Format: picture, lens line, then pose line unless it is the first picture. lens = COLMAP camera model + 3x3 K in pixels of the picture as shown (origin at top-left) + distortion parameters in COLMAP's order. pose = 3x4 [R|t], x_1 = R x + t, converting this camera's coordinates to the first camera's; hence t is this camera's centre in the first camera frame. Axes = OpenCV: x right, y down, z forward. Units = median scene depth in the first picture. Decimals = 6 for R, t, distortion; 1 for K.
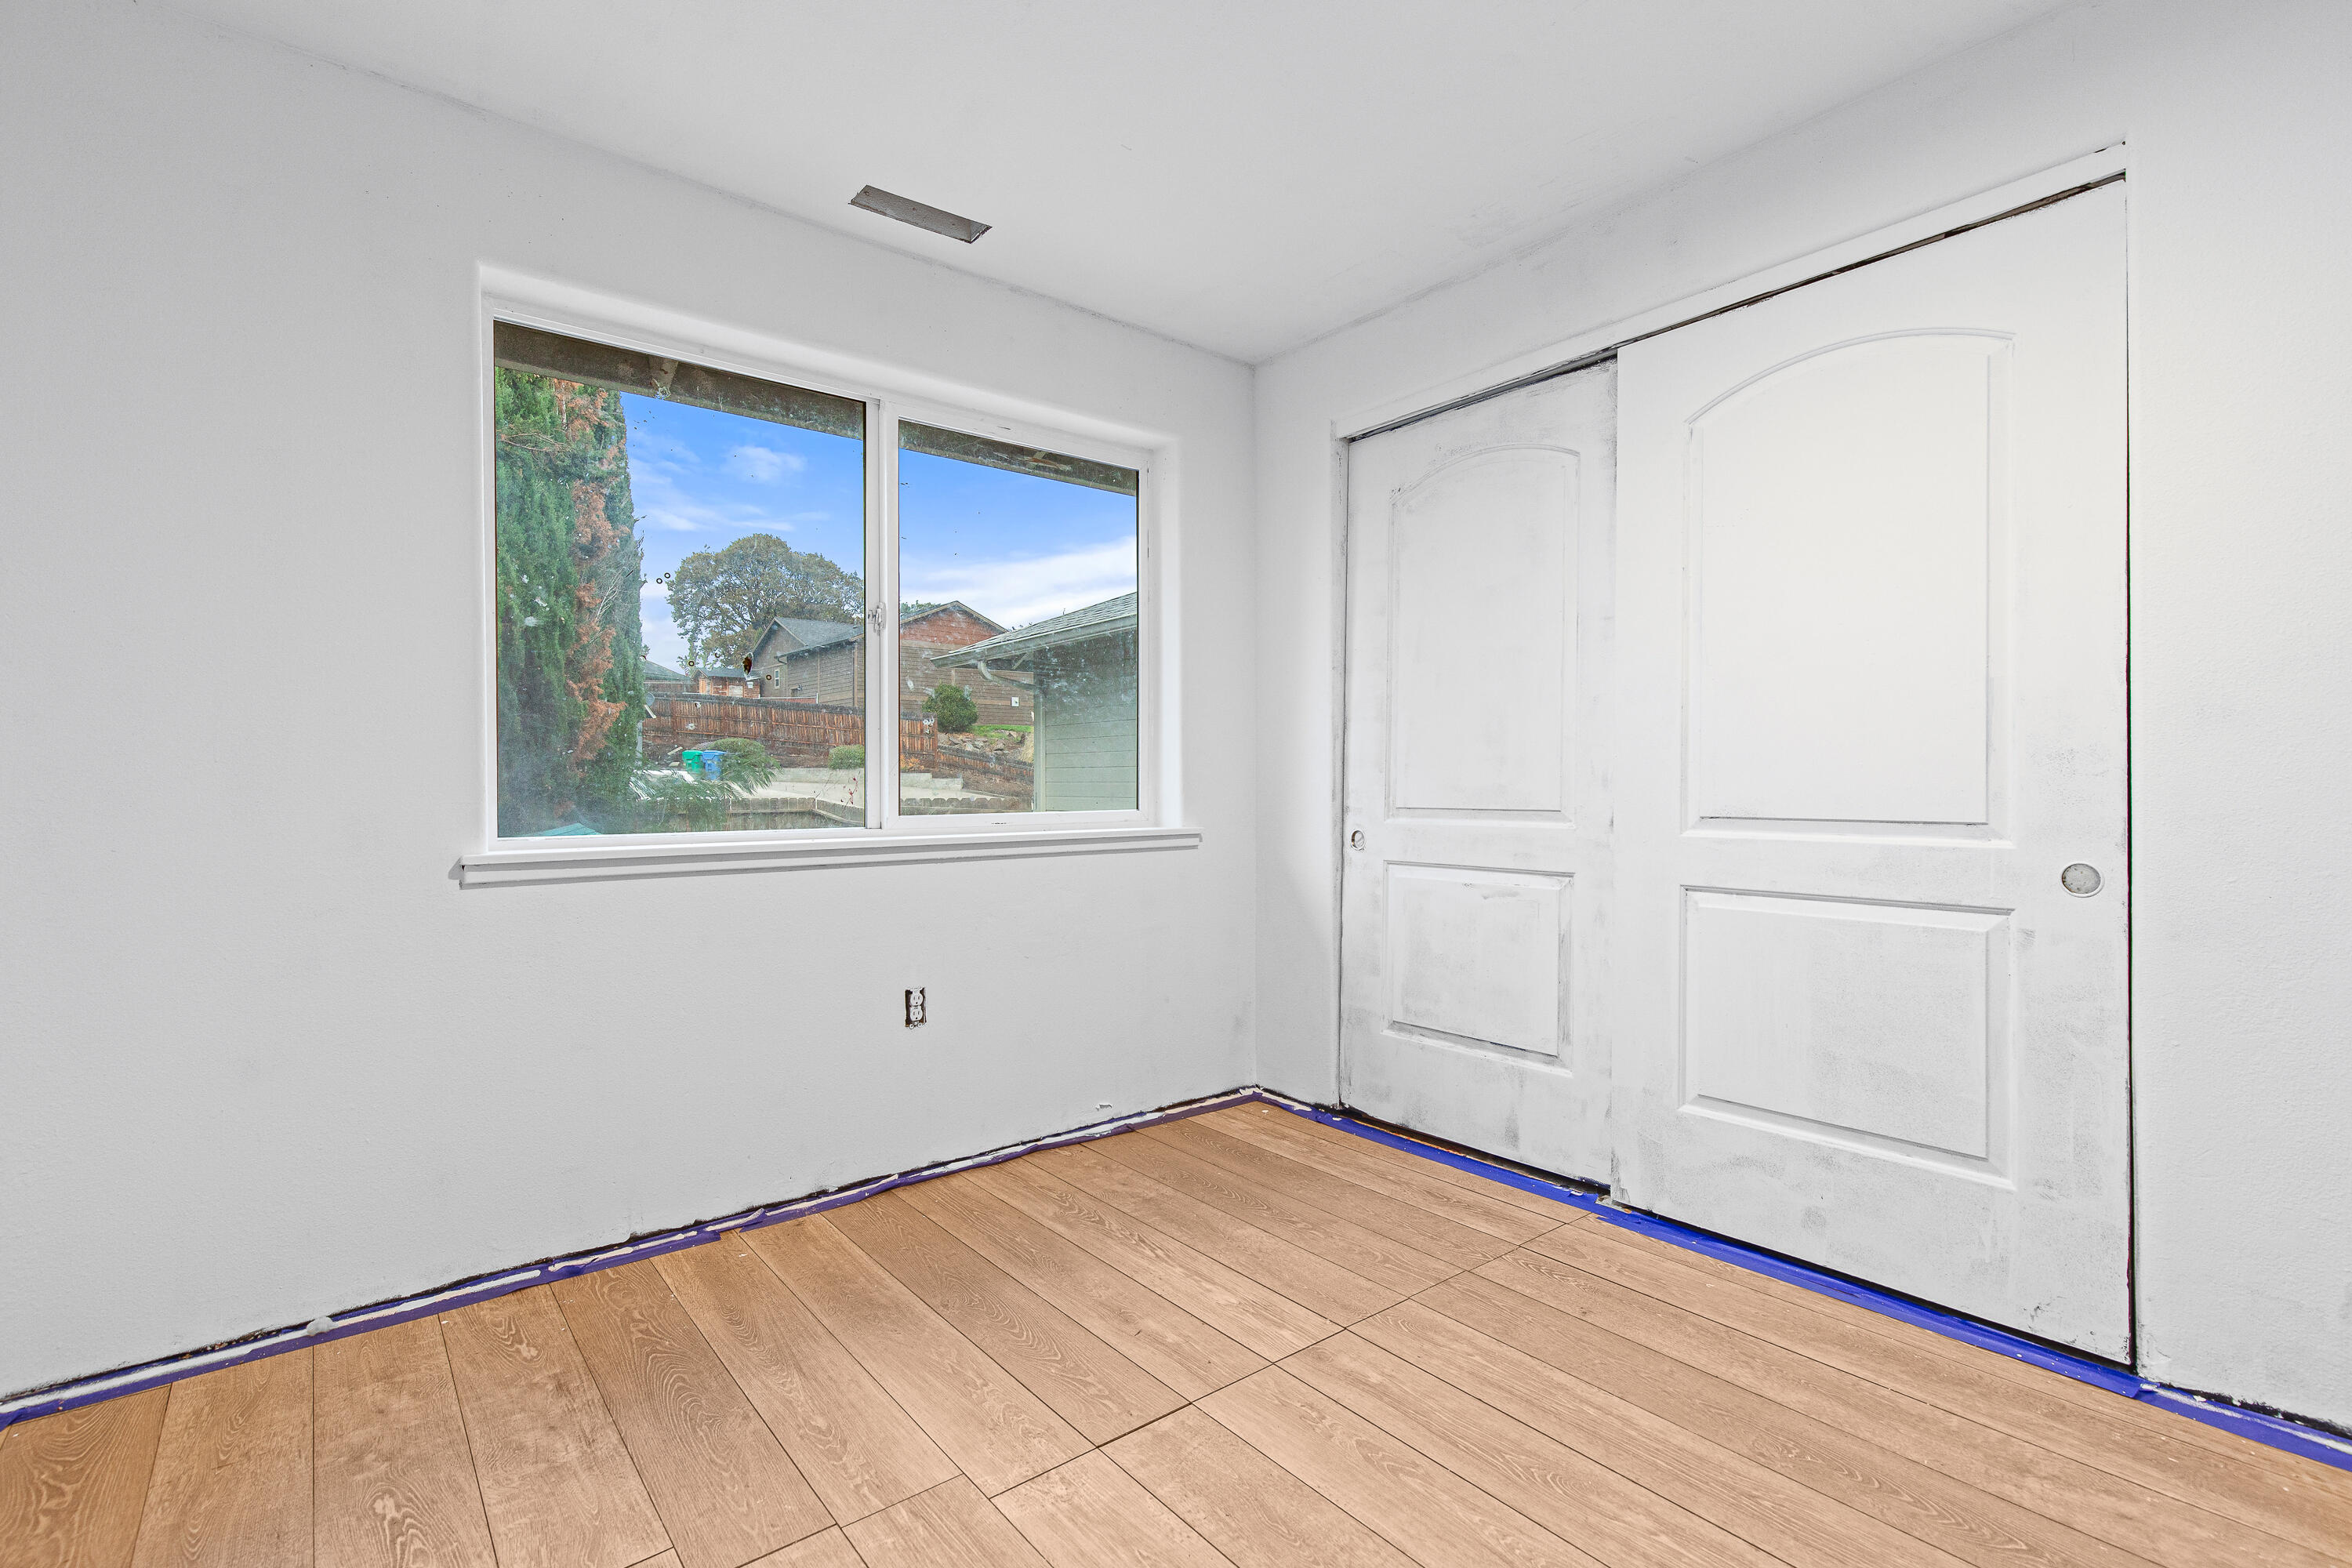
lens RADIAL K [[1076.4, 0, 1186.6], [0, 1076.4, 803.9], [0, 0, 1]] dist [0.009186, -0.001003]
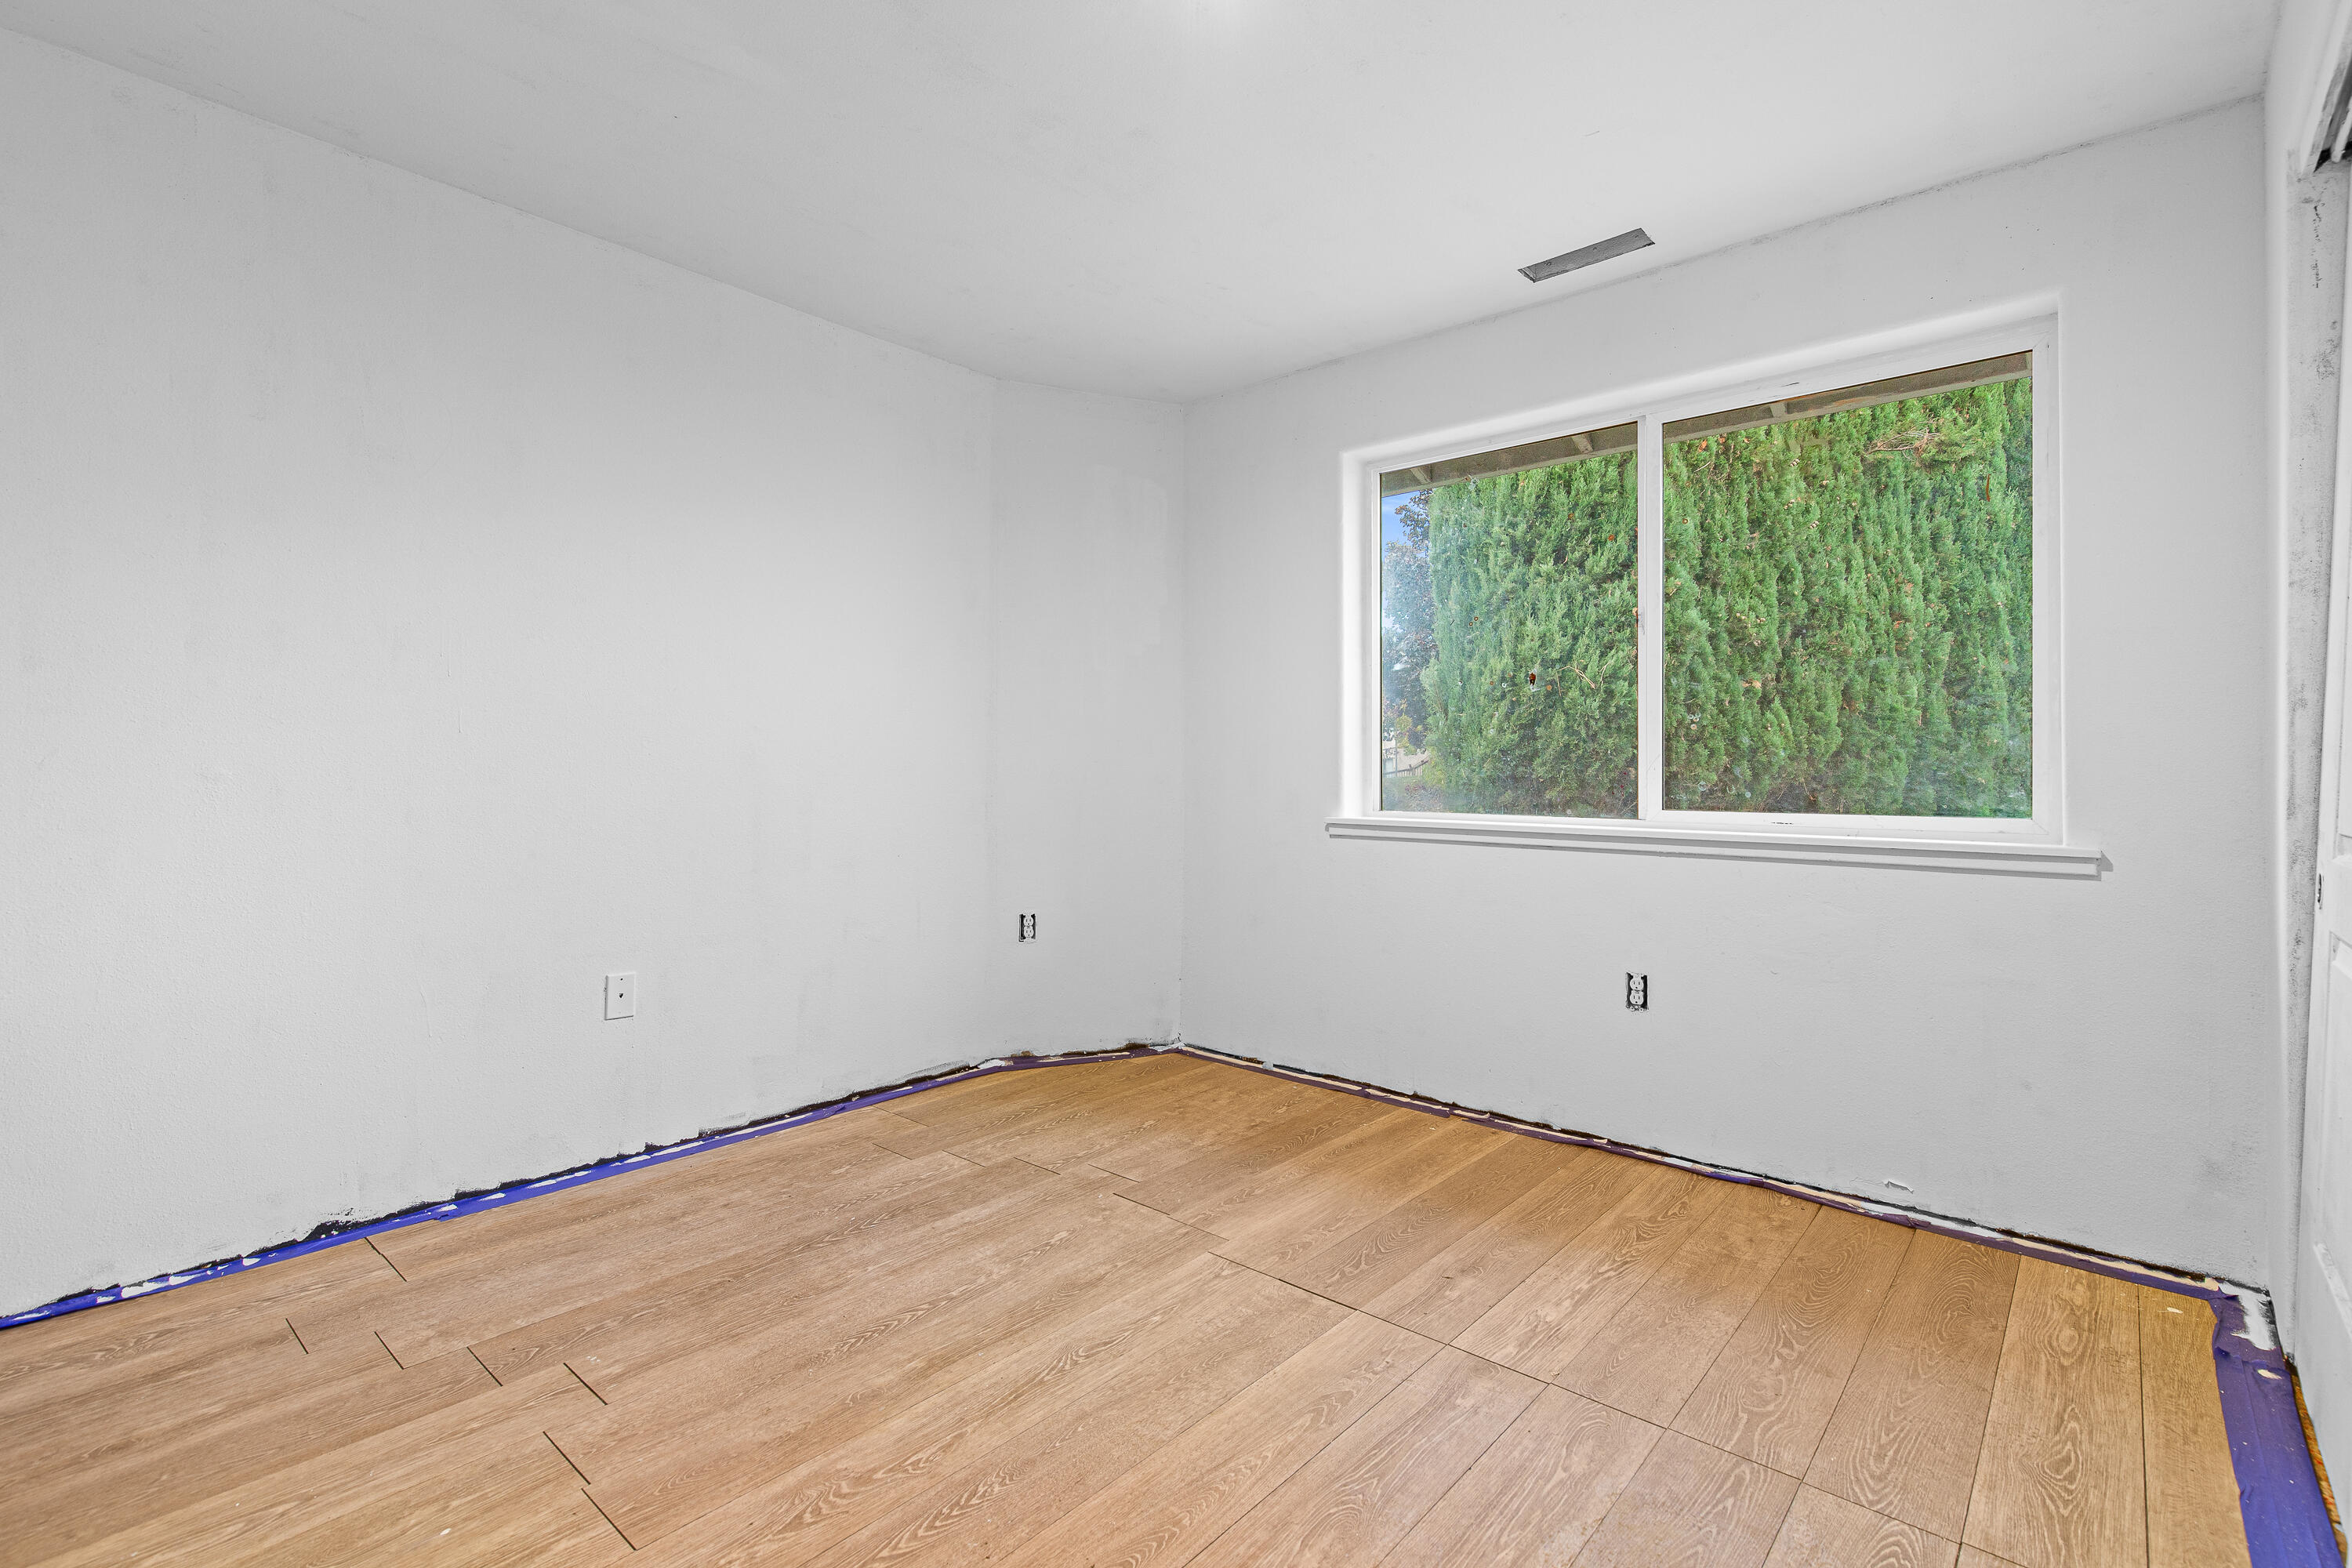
lens RADIAL K [[1076.4, 0, 1186.6], [0, 1076.4, 803.9], [0, 0, 1]] dist [0.009186, -0.001003]
pose [[0.176381, 0.035835, -0.983670, 0.752045], [-0.029245, 0.999087, 0.031153, -0.014618], [0.983887, 0.023273, 0.177268, 0.410810]]
